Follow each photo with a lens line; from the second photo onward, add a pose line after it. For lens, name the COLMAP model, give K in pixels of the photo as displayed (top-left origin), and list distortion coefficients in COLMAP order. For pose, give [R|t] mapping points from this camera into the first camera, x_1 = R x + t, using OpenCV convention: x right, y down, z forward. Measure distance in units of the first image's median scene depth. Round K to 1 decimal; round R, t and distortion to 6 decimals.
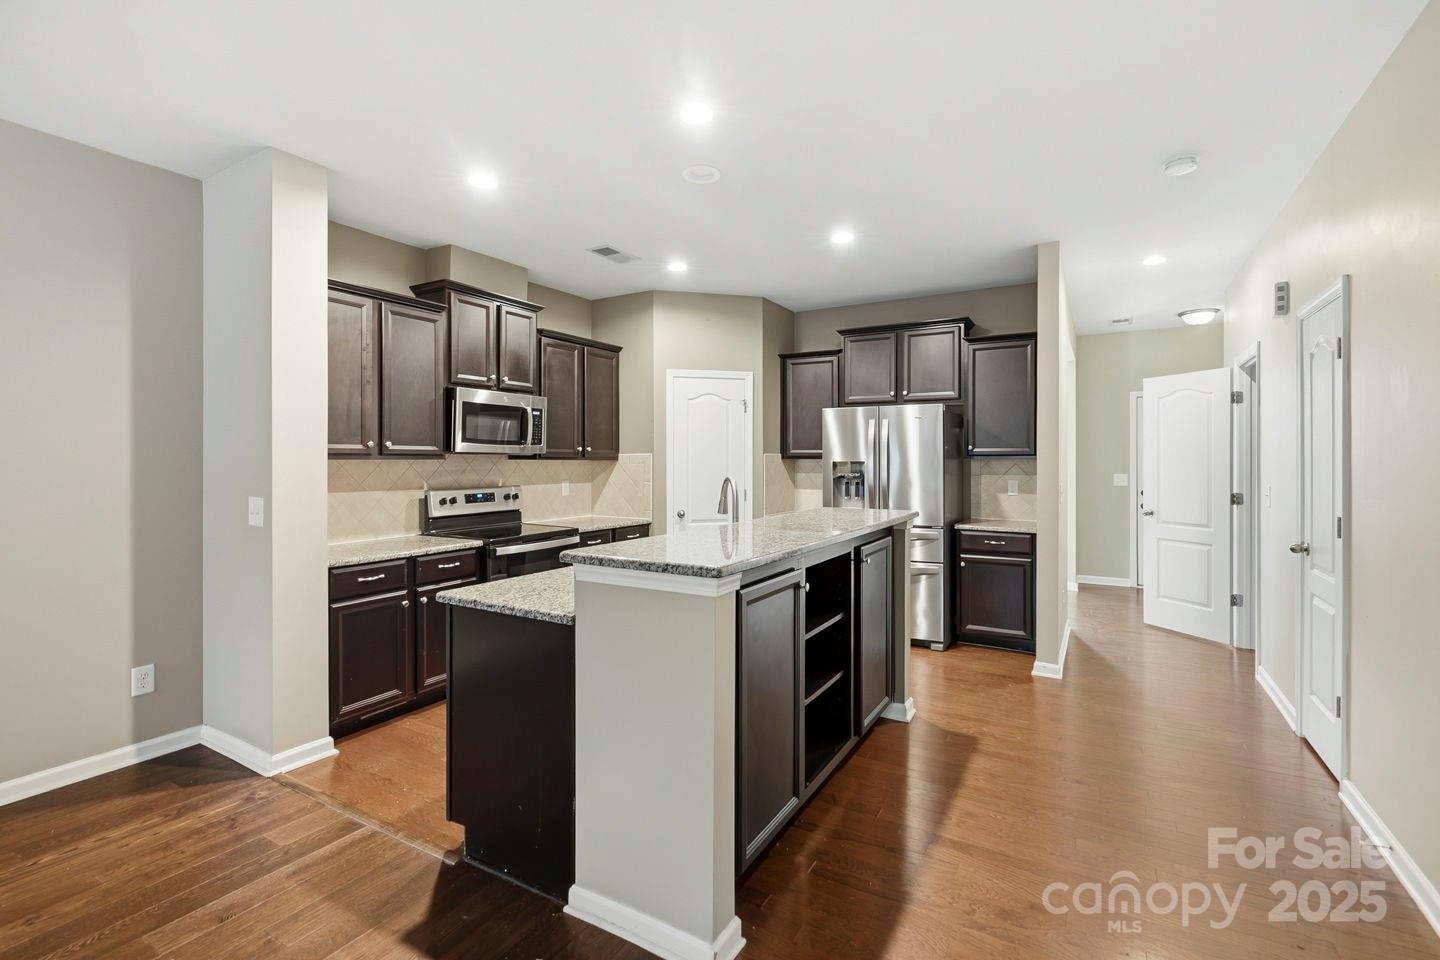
lens RADIAL K [[664.2, 0, 723.5], [0, 664.2, 469.4], [0, 0, 1]] dist [0.000990, 0.000565]
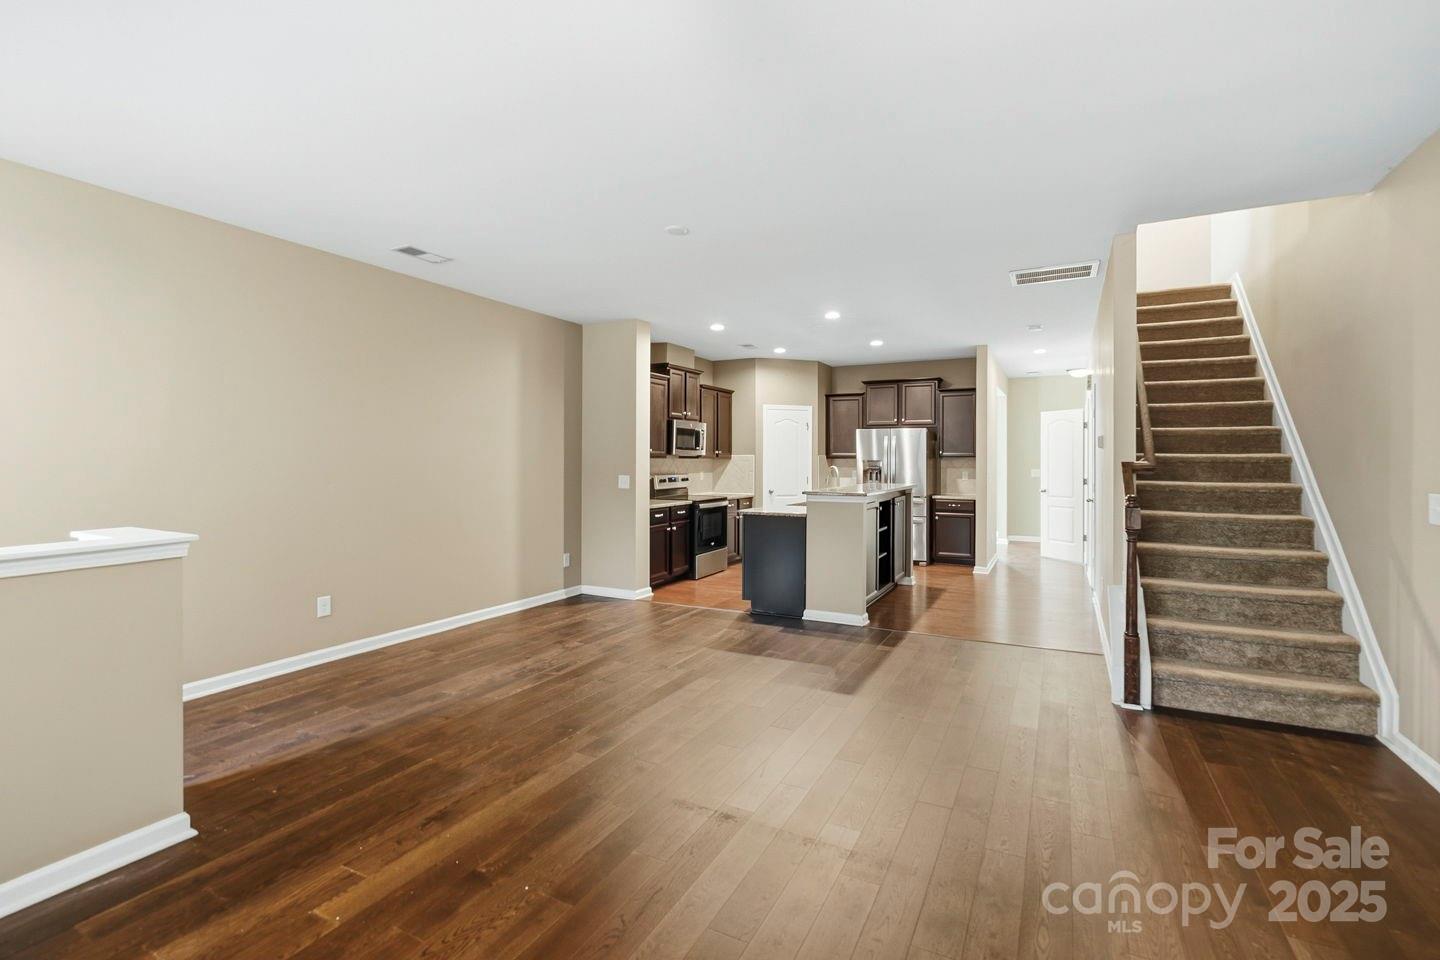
lens RADIAL K [[664.2, 0, 726.9], [0, 664.2, 470.1], [0, 0, 1]] dist [0.000990, 0.000565]
pose [[0.998459, 0.002587, 0.055443, -0.318488], [-0.002632, 0.999996, 0.000739, 0.015112], [-0.055440, -0.000884, 0.998462, -0.791880]]
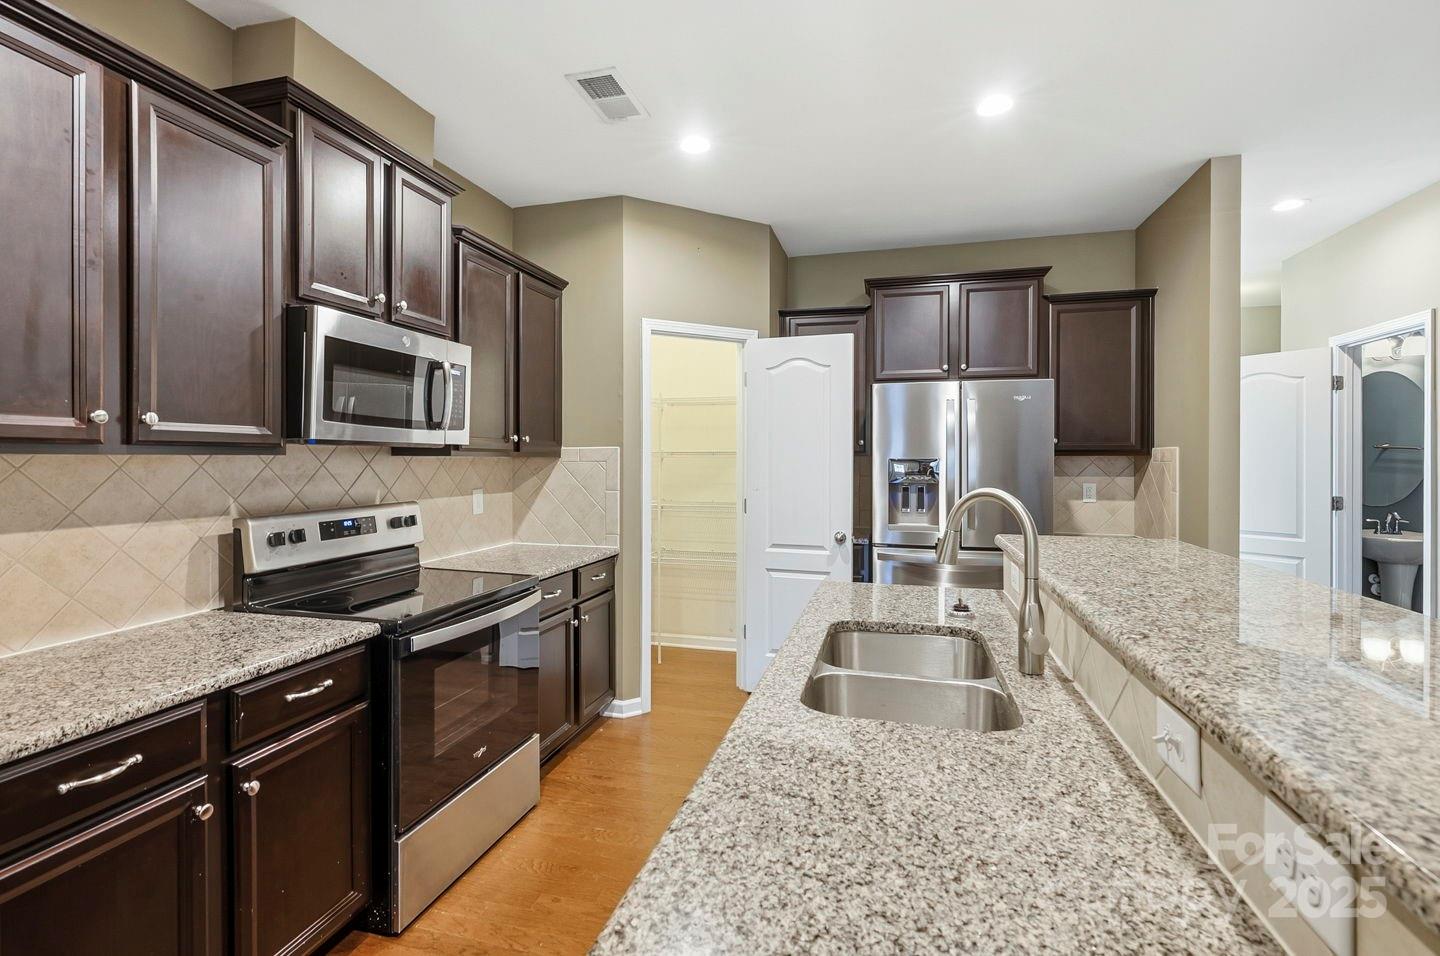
lens RADIAL K [[664.2, 0, 712.9], [0, 664.2, 466.1], [0, 0, 1]] dist [0.000990, 0.000565]
pose [[0.967864, -0.002455, 0.251464, -0.216036], [0.002739, 0.999996, -0.000778, -0.004840], [-0.251461, 0.001442, 0.967866, 0.409042]]
